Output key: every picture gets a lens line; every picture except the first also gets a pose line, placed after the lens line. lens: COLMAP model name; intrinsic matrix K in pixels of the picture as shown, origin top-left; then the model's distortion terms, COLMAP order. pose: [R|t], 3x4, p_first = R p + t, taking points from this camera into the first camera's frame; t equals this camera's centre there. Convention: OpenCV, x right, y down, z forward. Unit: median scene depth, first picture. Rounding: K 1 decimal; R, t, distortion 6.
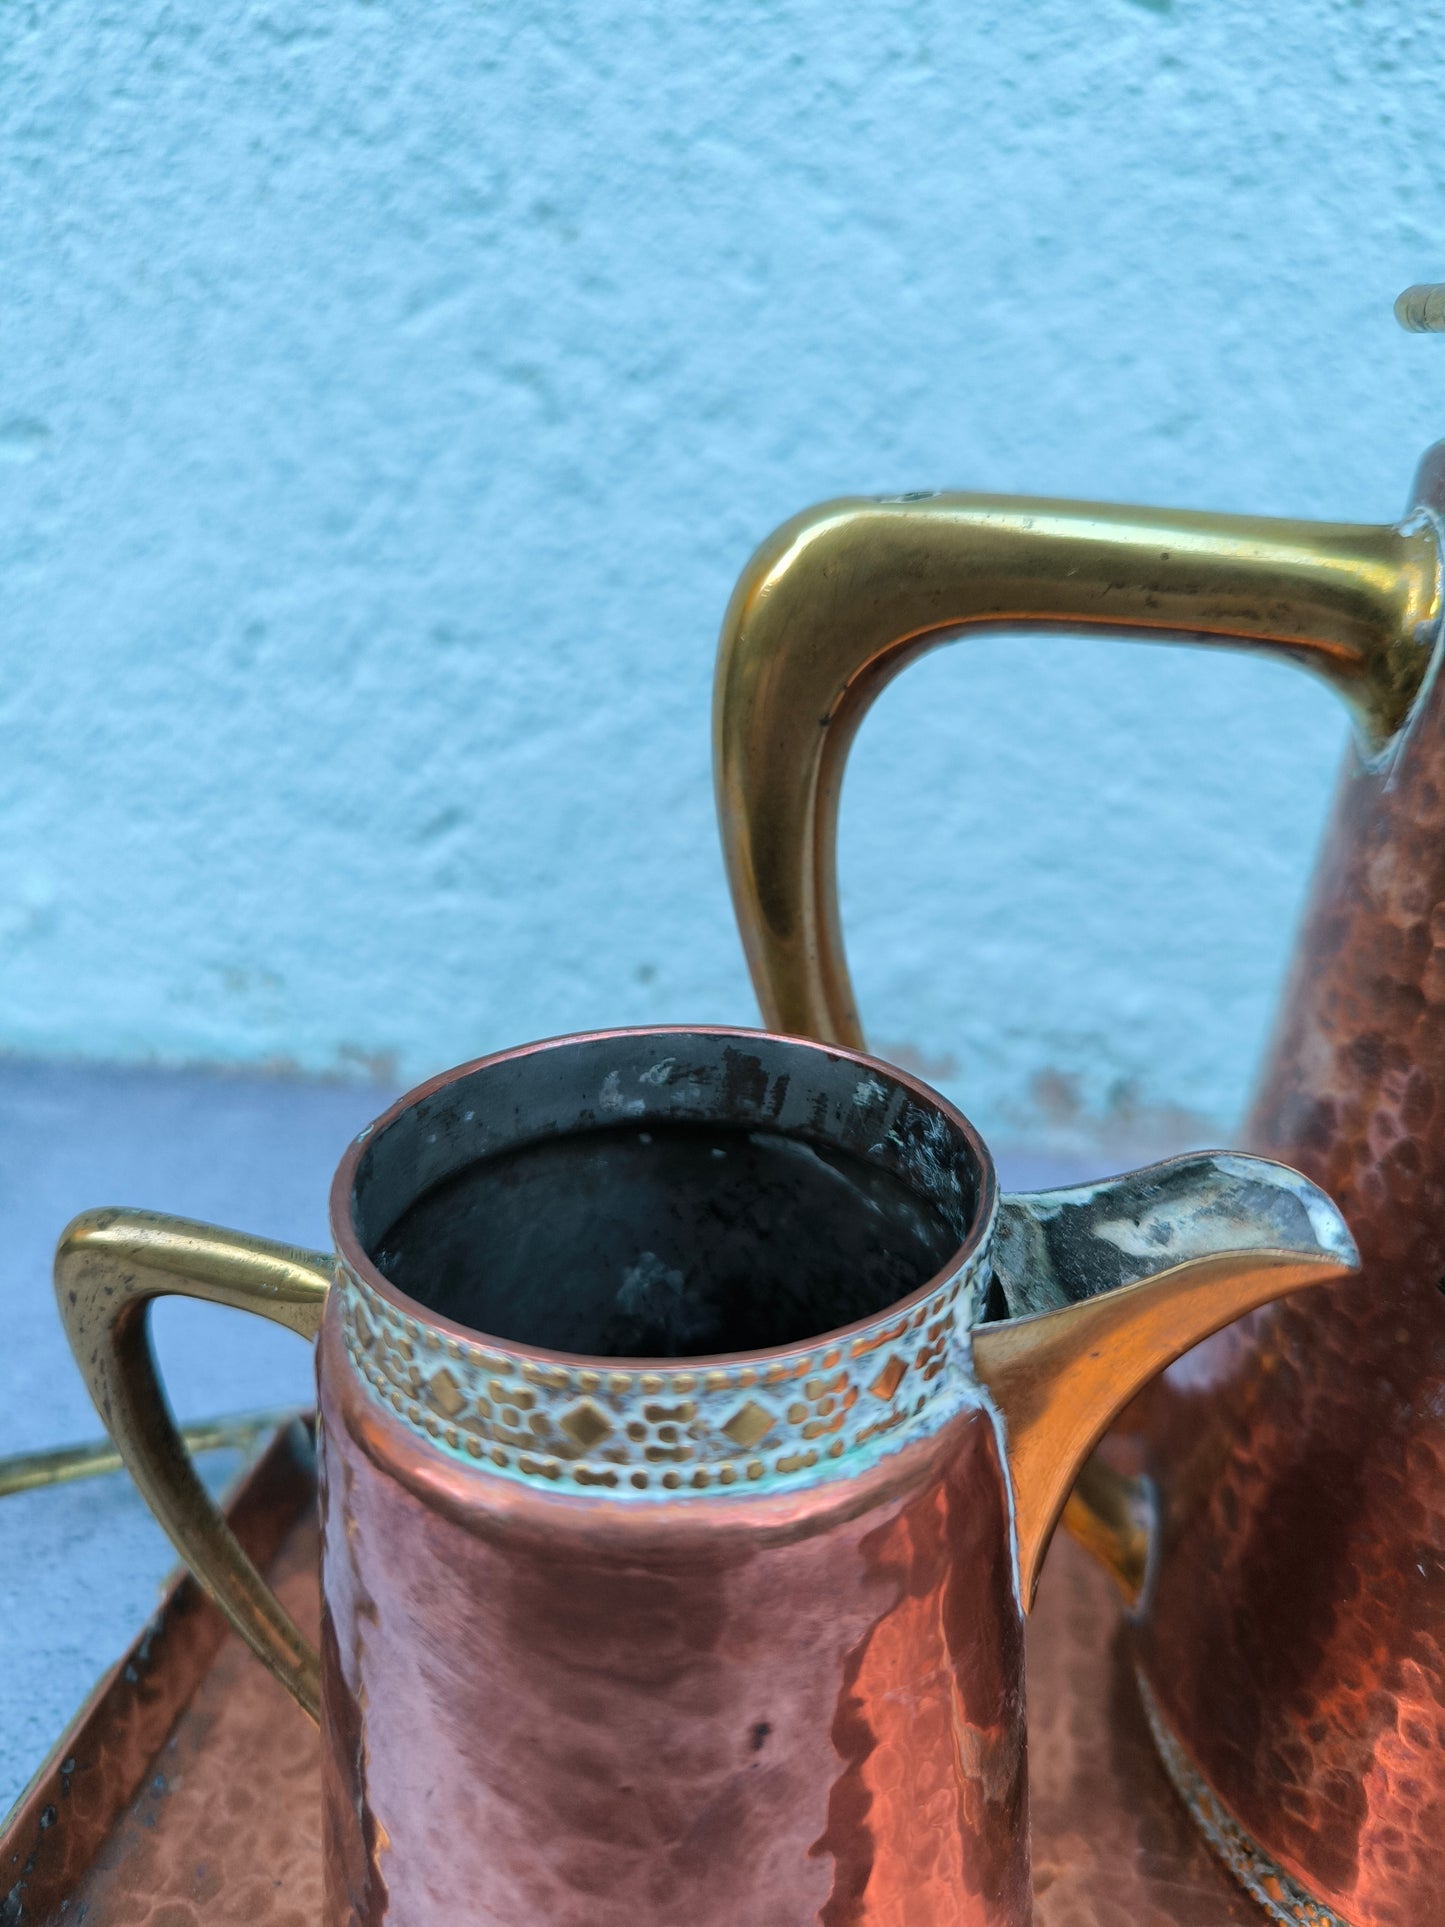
lens RADIAL K [[1461.1, 0, 710.1], [0, 1461.1, 952.5], [0, 0, 1]] dist [-0.030248, 0.011281]
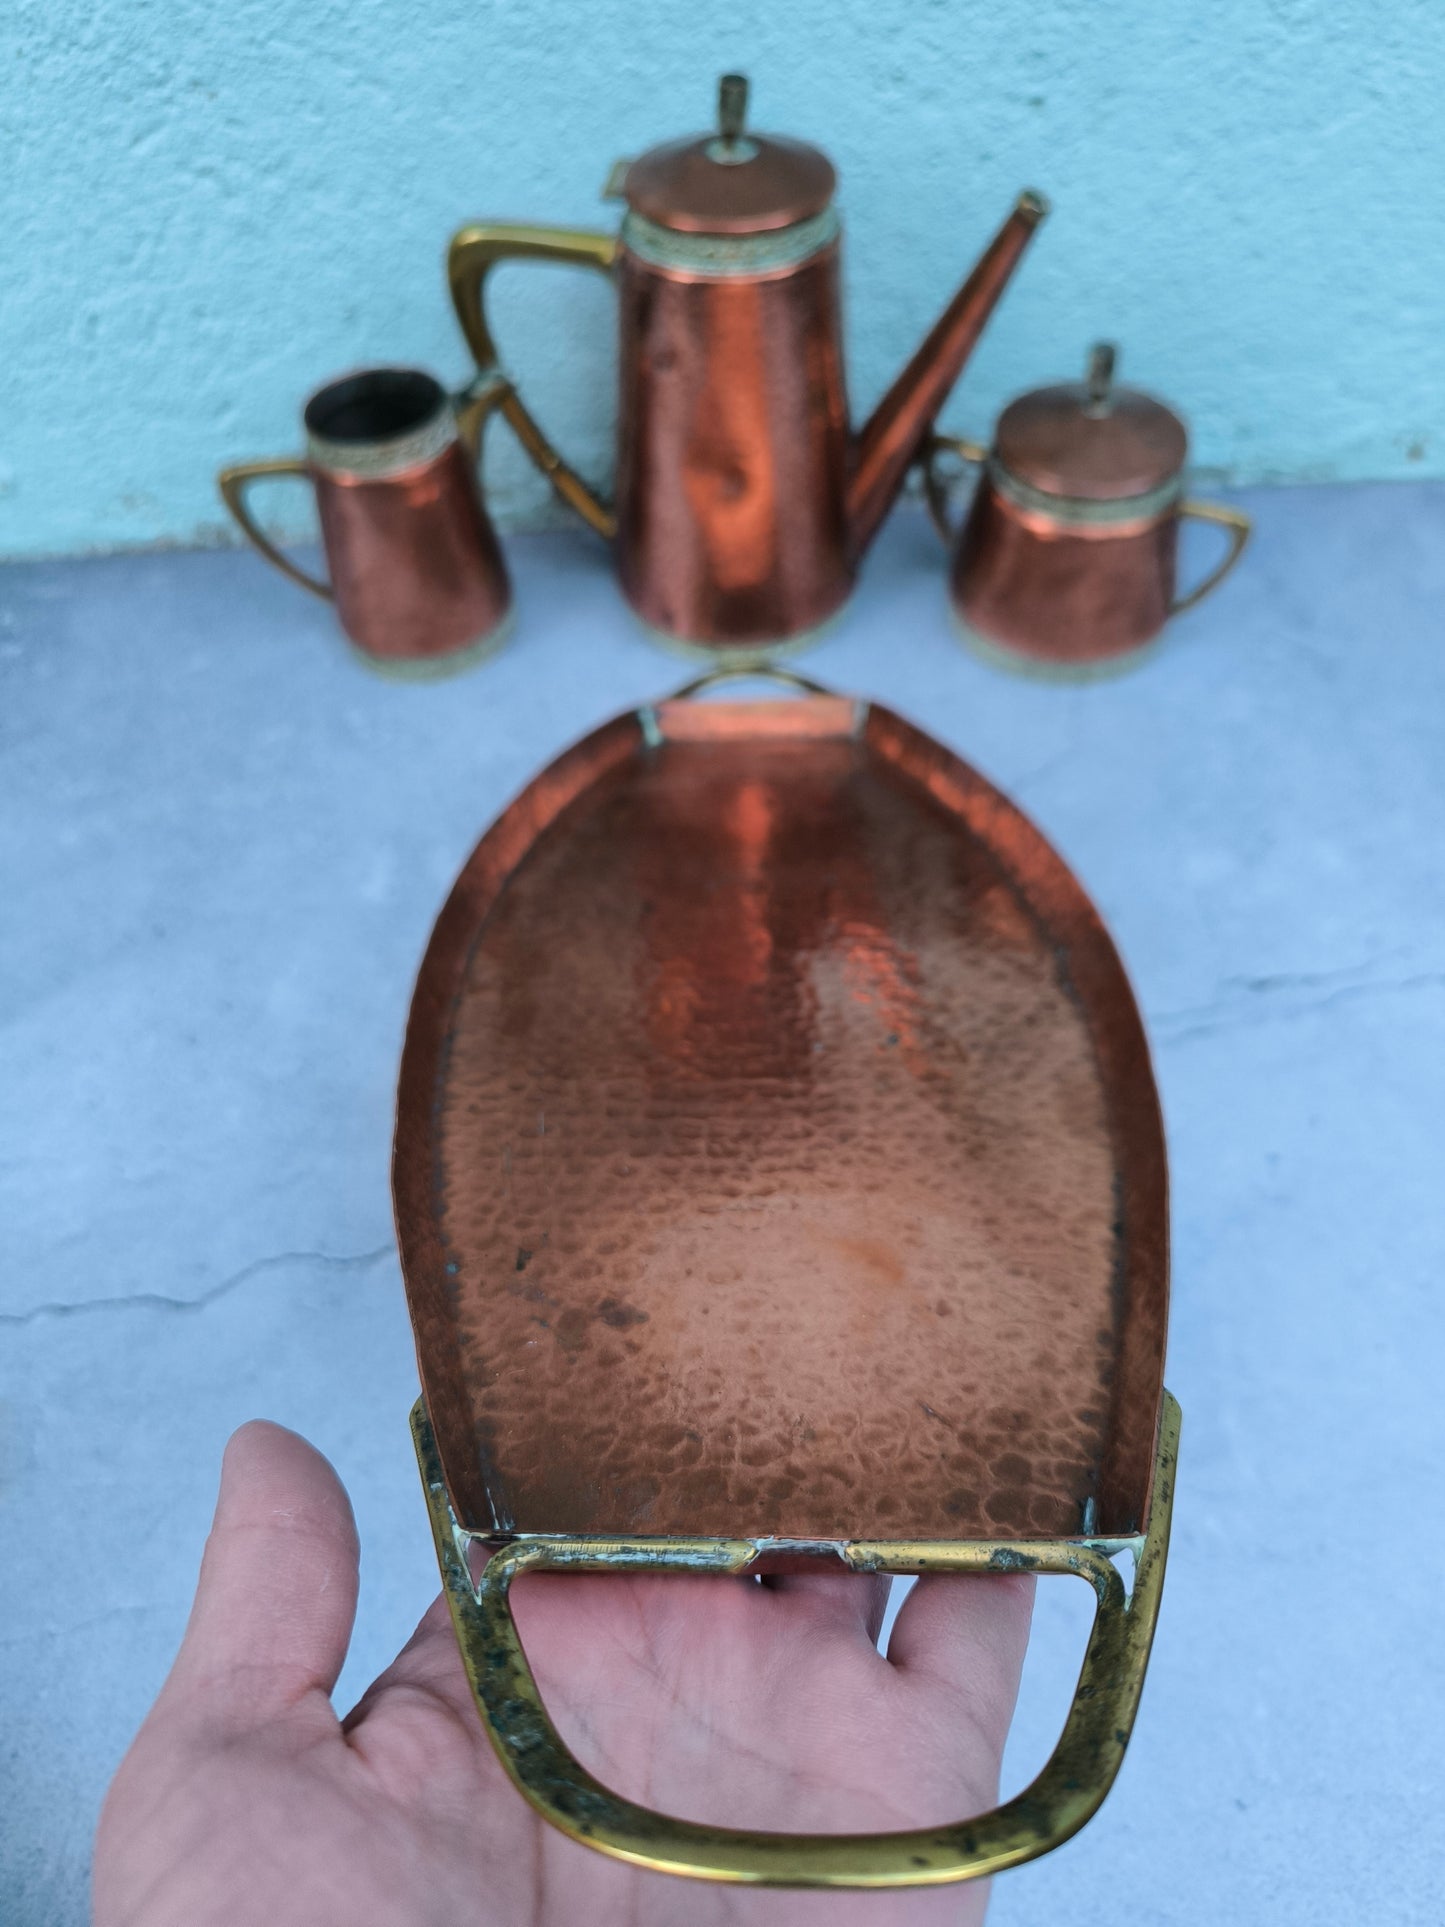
lens RADIAL K [[1416.4, 0, 724.0], [0, 1416.4, 960.6], [0, 0, 1]] dist [-0.027643, 0.013128]
pose [[0.974700, -0.195693, 0.108004, 0.138770], [0.117432, 0.859476, 0.497505, -0.368798], [-0.190186, -0.472234, 0.860711, -1.263661]]
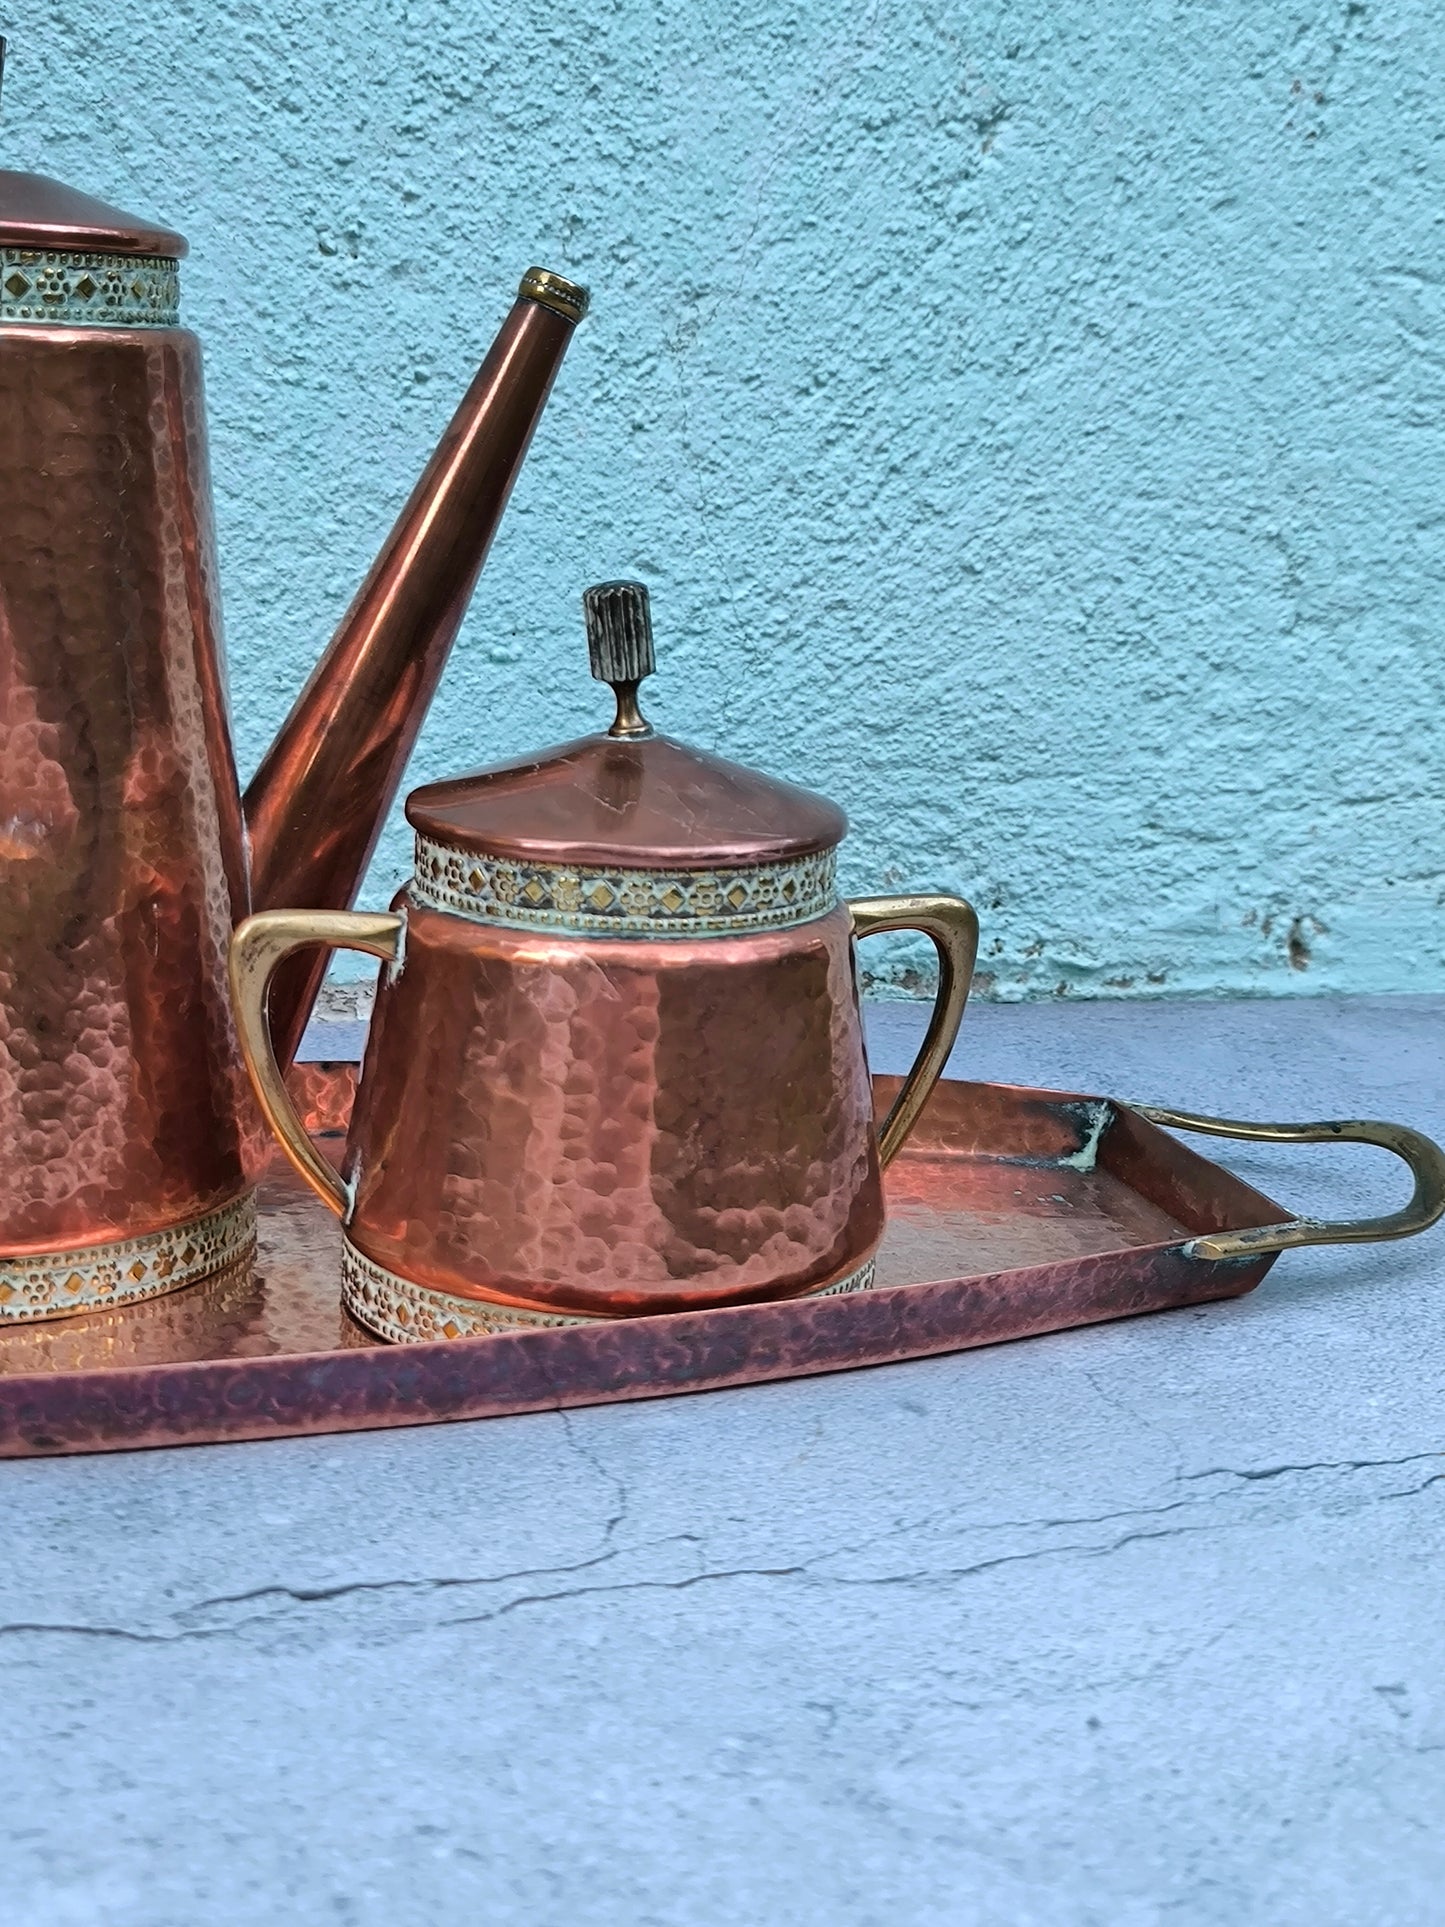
lens RADIAL K [[2763.4, 0, 708.0], [0, 2763.4, 959.0], [0, 0, 1]] dist [0.035644, 0.000000]
pose [[0.902855, -0.058712, 0.425917, 0.060014], [0.127712, 0.982542, -0.135283, 0.514896], [-0.410538, 0.176535, 0.894591, -1.178309]]
